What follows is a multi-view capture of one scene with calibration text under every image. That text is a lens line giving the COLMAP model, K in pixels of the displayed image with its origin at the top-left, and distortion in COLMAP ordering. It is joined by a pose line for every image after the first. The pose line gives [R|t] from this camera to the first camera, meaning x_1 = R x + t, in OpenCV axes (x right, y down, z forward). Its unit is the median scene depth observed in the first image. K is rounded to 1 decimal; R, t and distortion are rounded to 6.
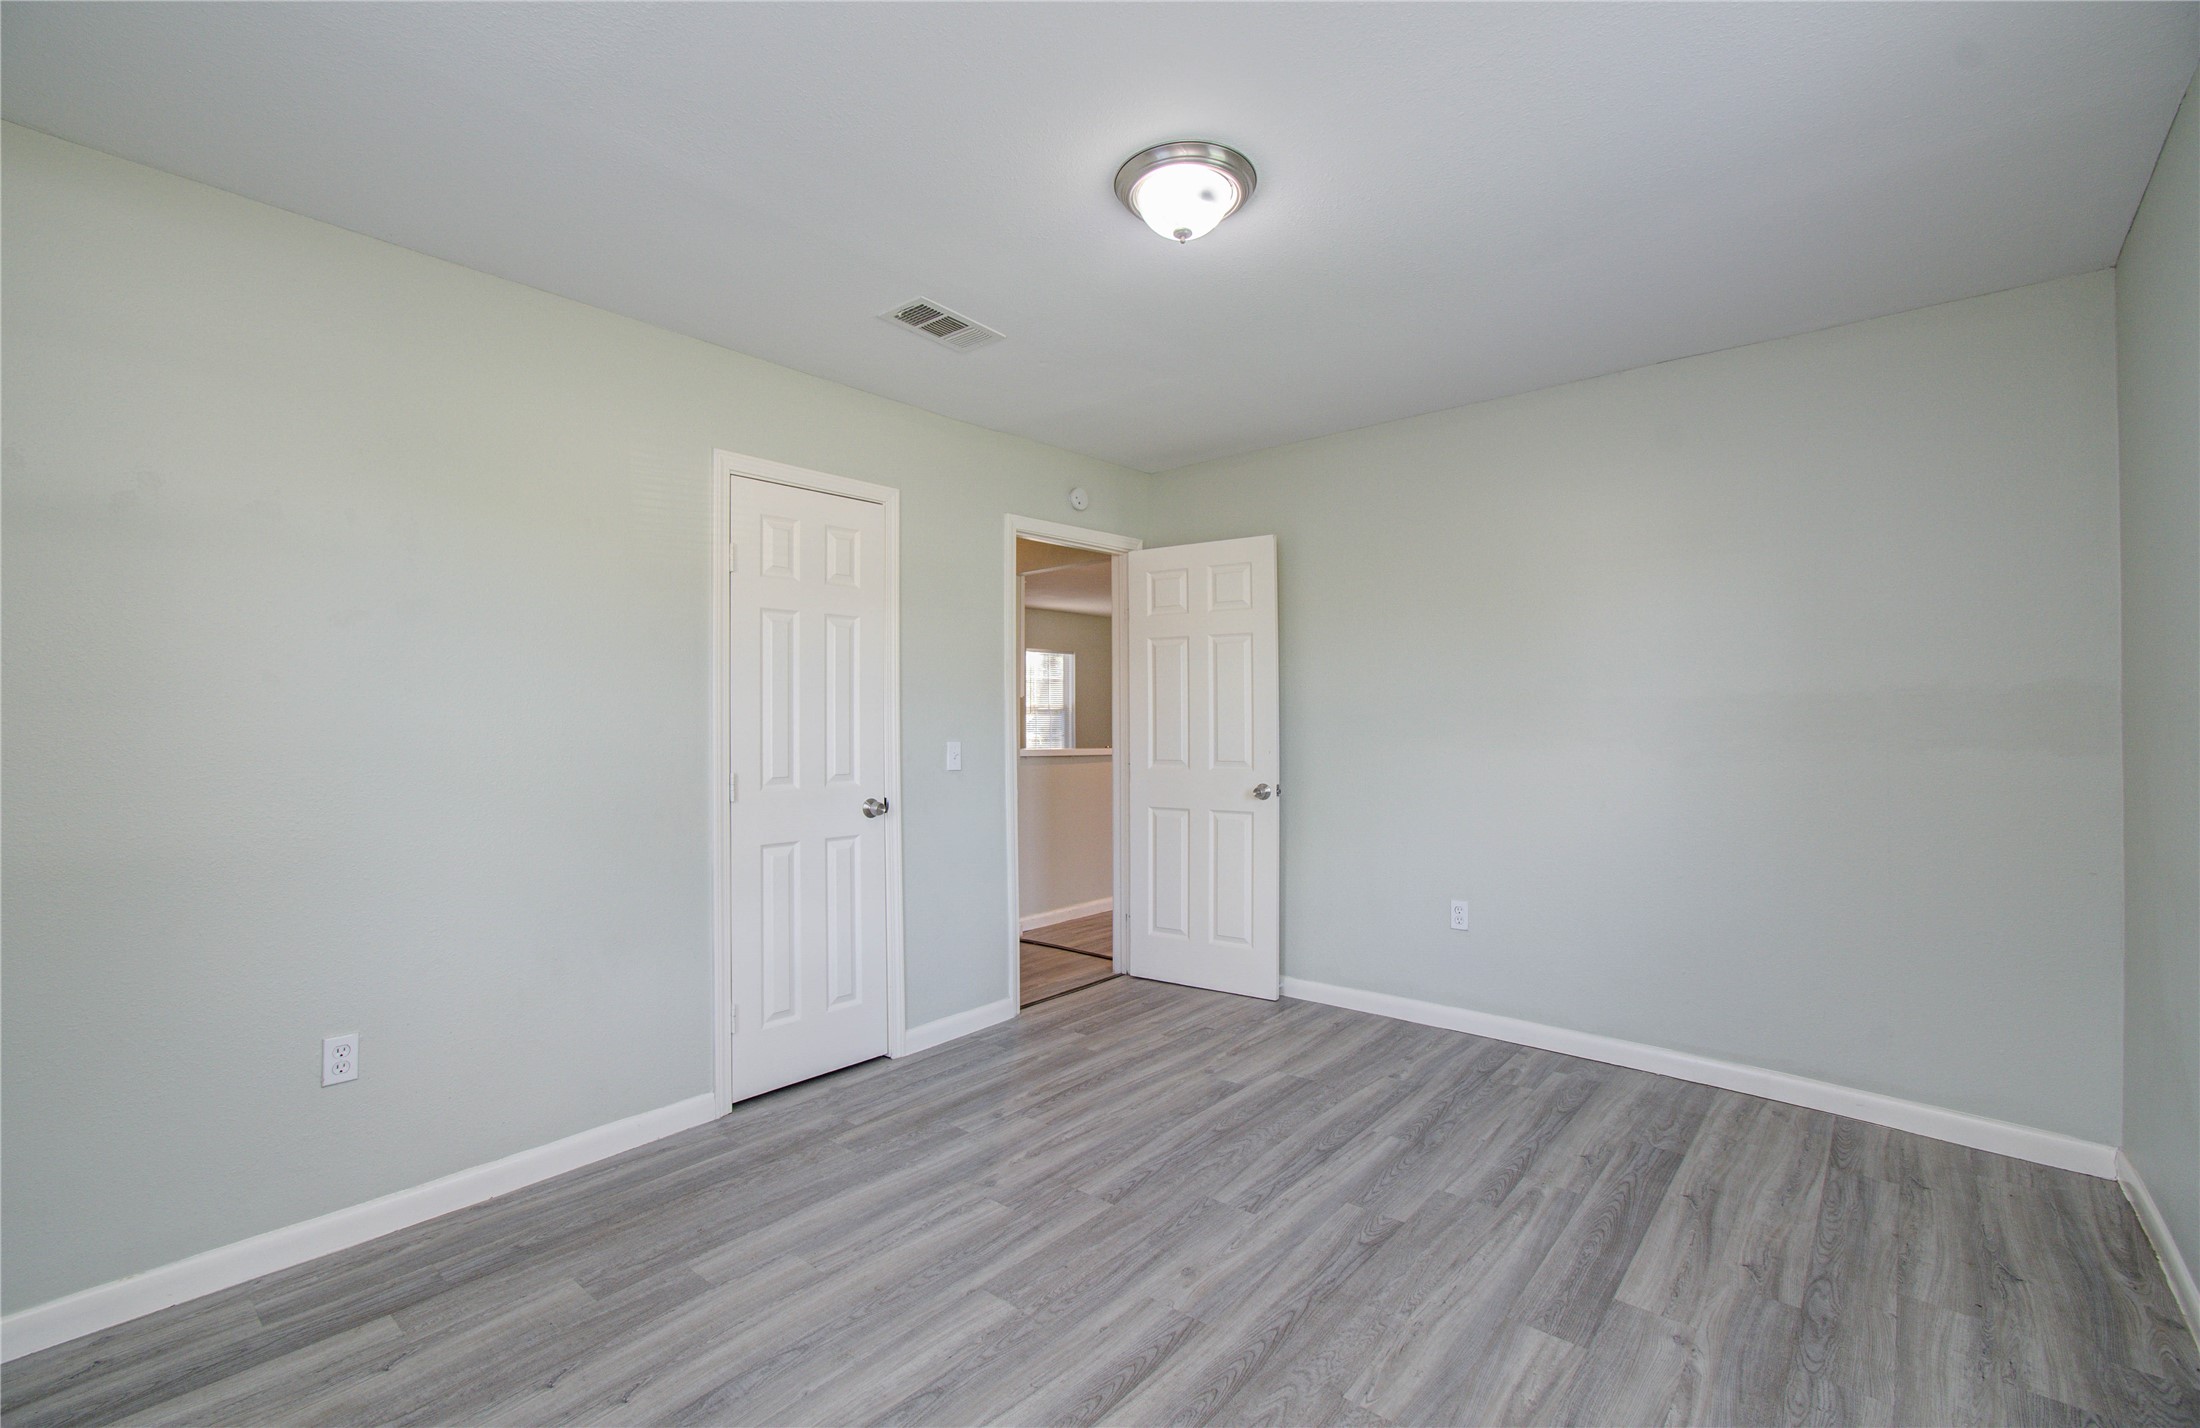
lens RADIAL K [[965.6, 0, 1104.4], [0, 965.6, 723.6], [0, 0, 1]] dist [0.000514, 0.002171]
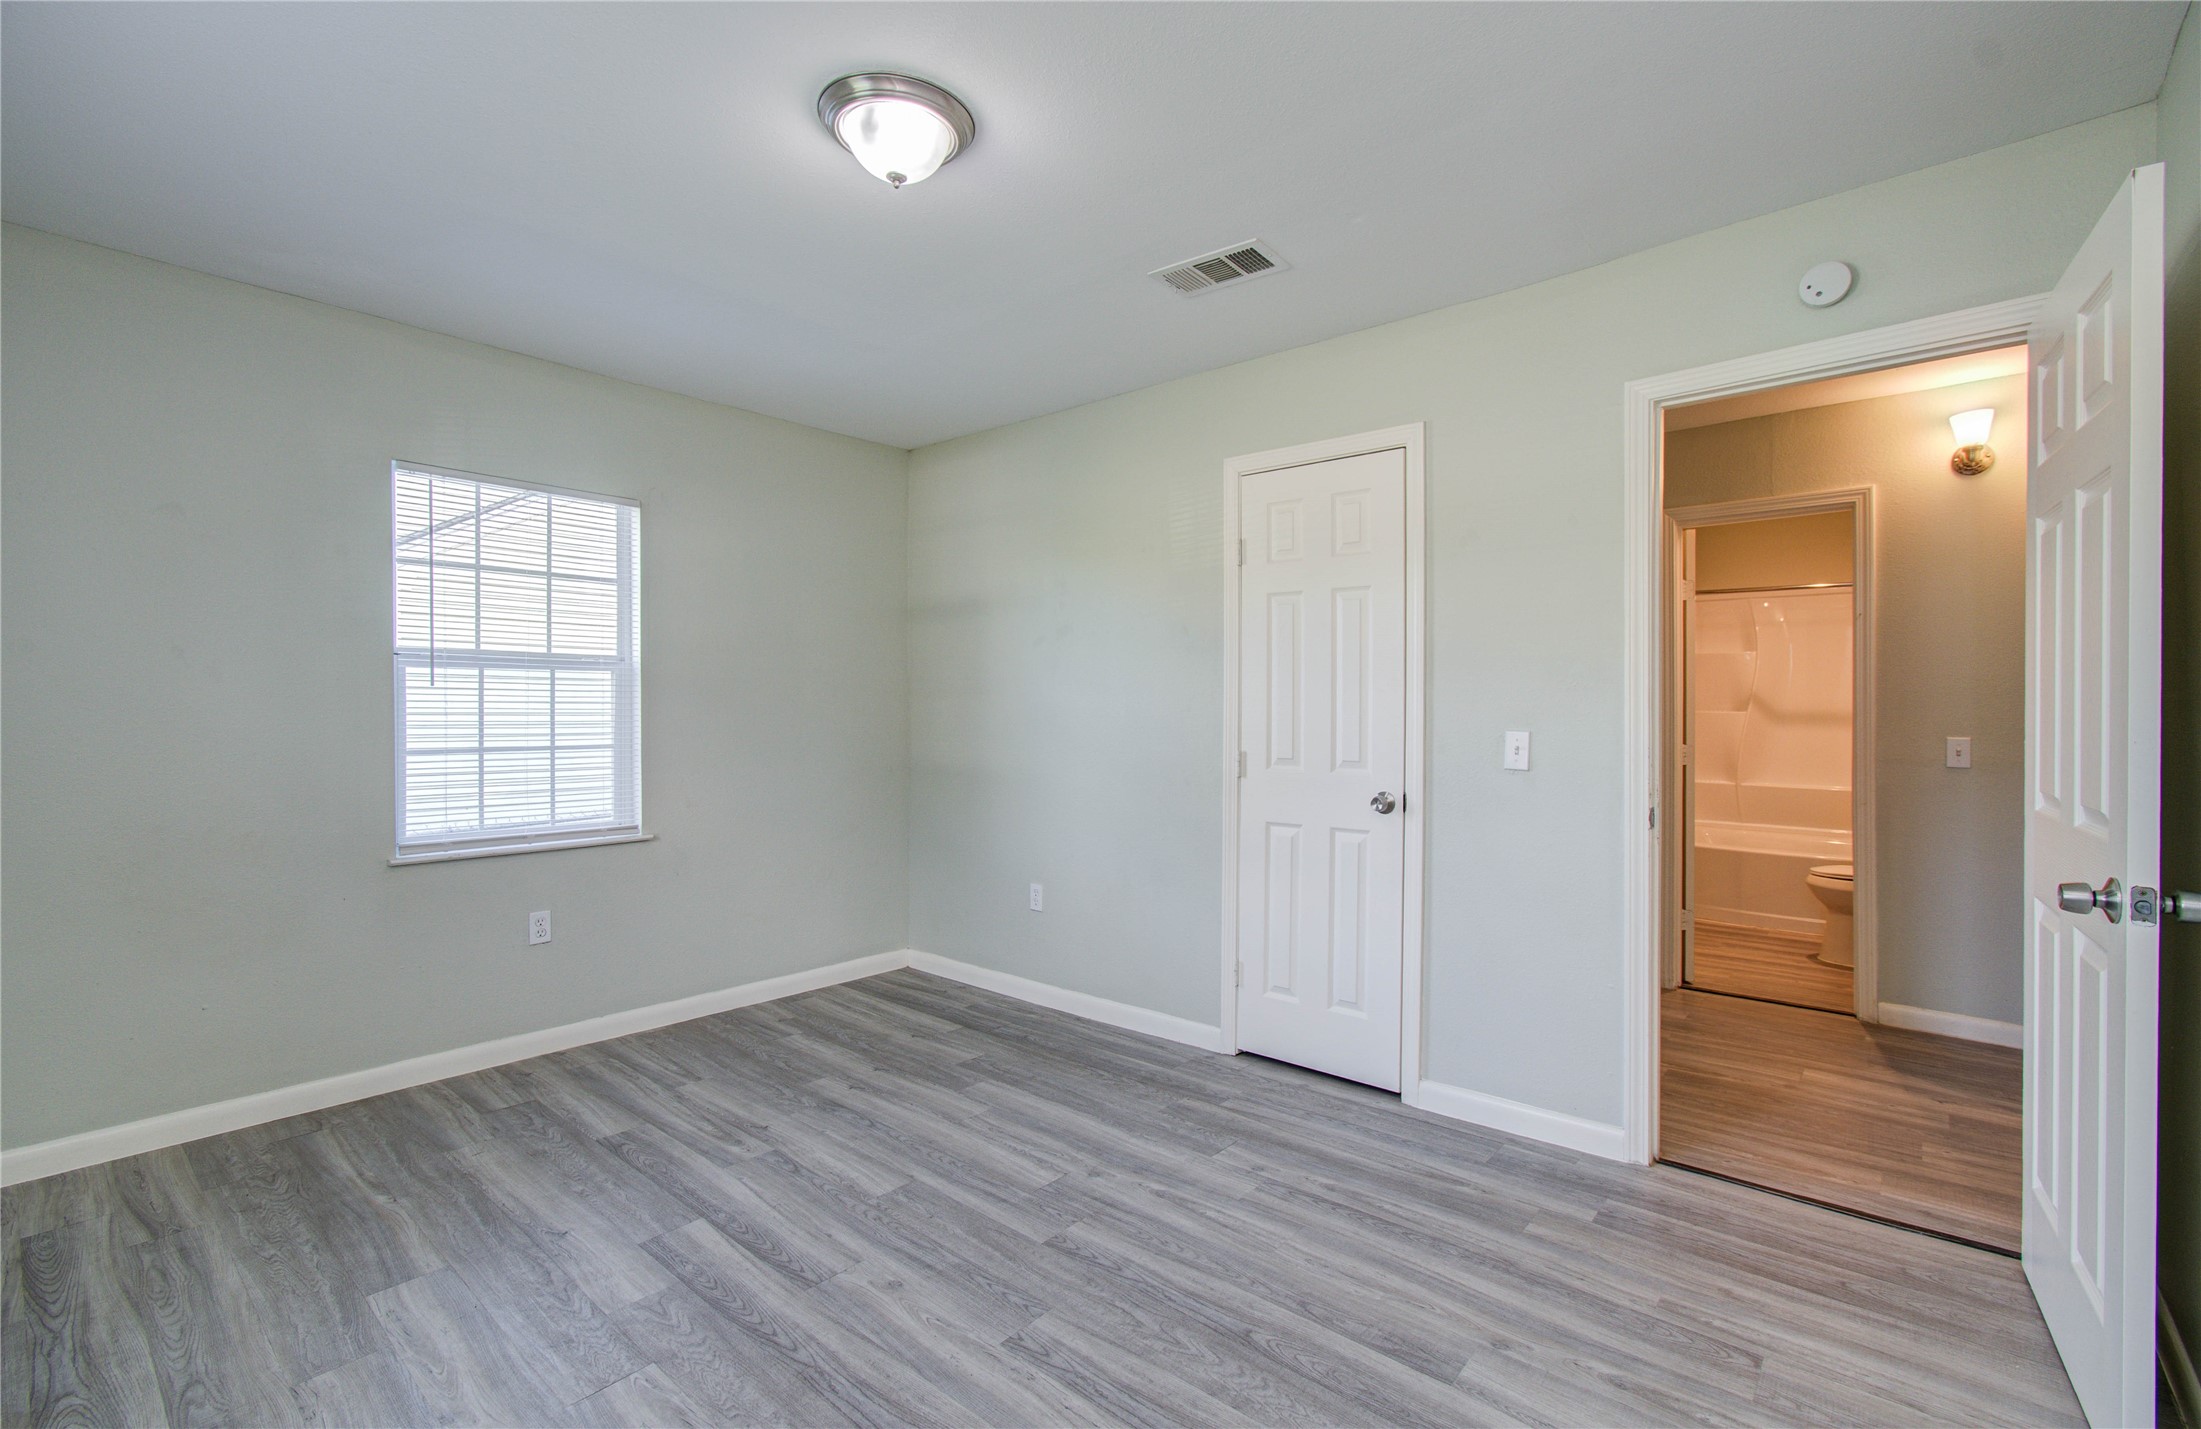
lens RADIAL K [[966.1, 0, 1094.4], [0, 966.1, 723.0], [0, 0, 1]] dist [0.000514, 0.002171]
pose [[-0.038303, 0.013787, -0.999171, 0.799341], [0.003937, 0.999899, 0.013646, 0.003916], [0.999258, -0.003411, -0.038353, 0.968892]]
